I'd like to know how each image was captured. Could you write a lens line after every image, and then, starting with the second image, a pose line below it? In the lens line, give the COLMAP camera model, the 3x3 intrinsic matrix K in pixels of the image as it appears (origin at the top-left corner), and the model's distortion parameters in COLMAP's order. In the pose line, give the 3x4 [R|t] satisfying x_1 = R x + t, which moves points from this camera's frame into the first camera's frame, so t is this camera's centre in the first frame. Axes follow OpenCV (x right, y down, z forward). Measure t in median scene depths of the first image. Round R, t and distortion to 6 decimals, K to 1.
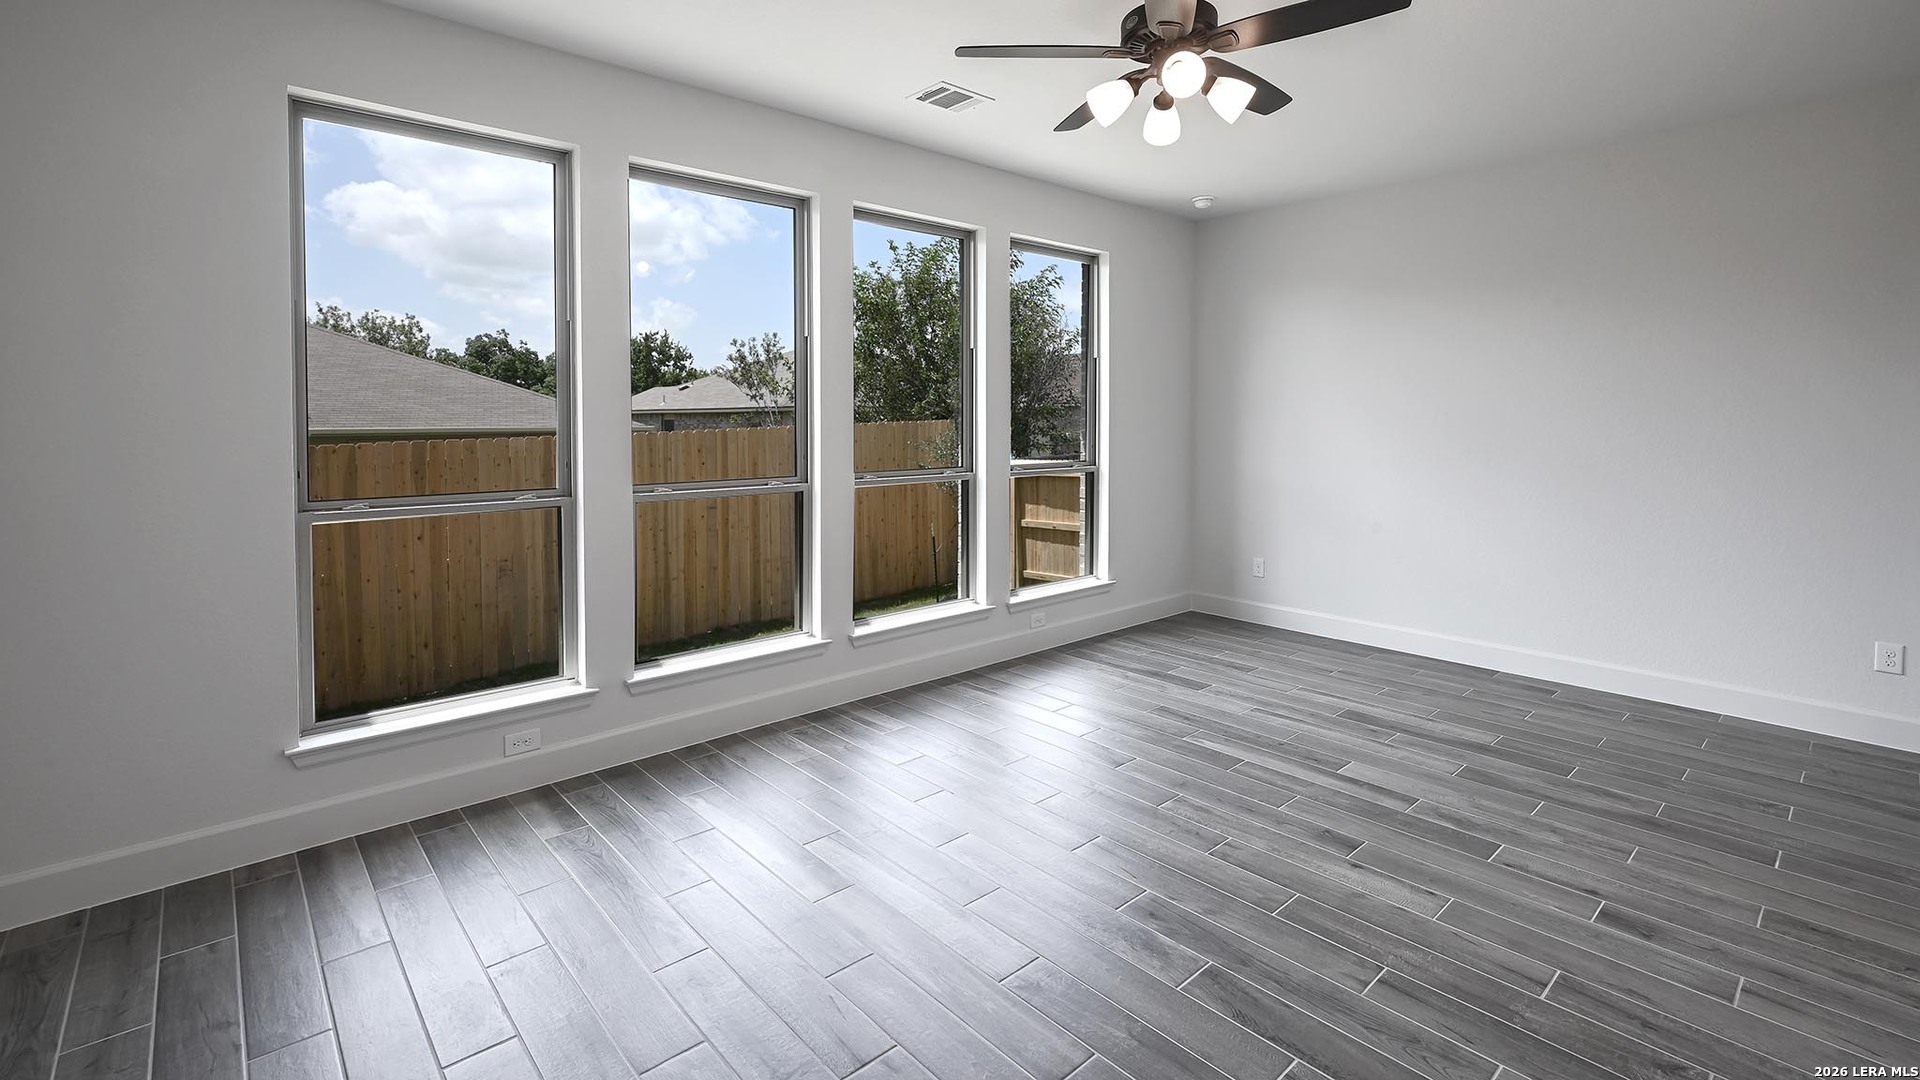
lens RADIAL K [[842.3, 0, 960.0], [0, 842.3, 540.0], [0, 0, 1]] dist [-0.000102, -0.000017]
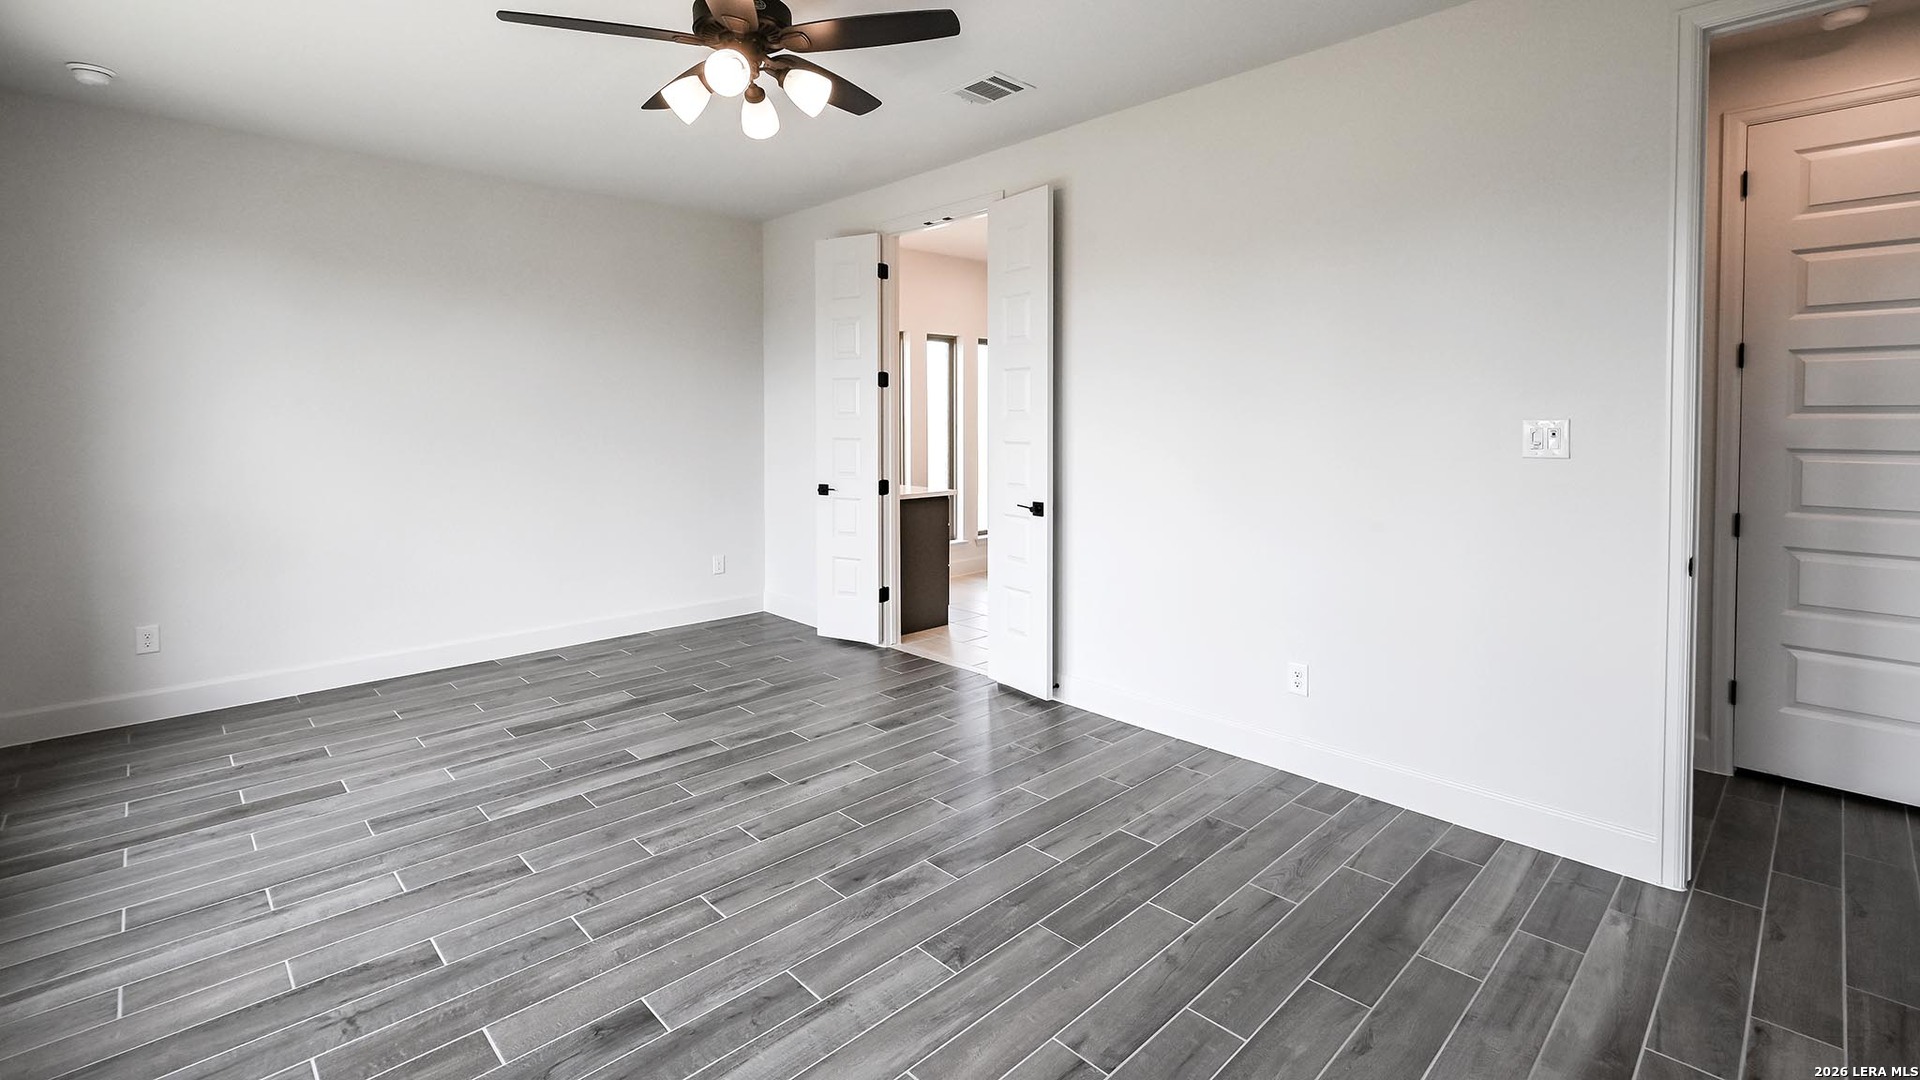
lens RADIAL K [[842.3, 0, 960.0], [0, 842.3, 540.0], [0, 0, 1]] dist [-0.000102, -0.000017]
pose [[-0.039784, -0.144270, 0.988738, -0.613479], [0.142553, 0.978580, 0.148523, -0.097341], [-0.988987, 0.146856, -0.018366, 0.642857]]
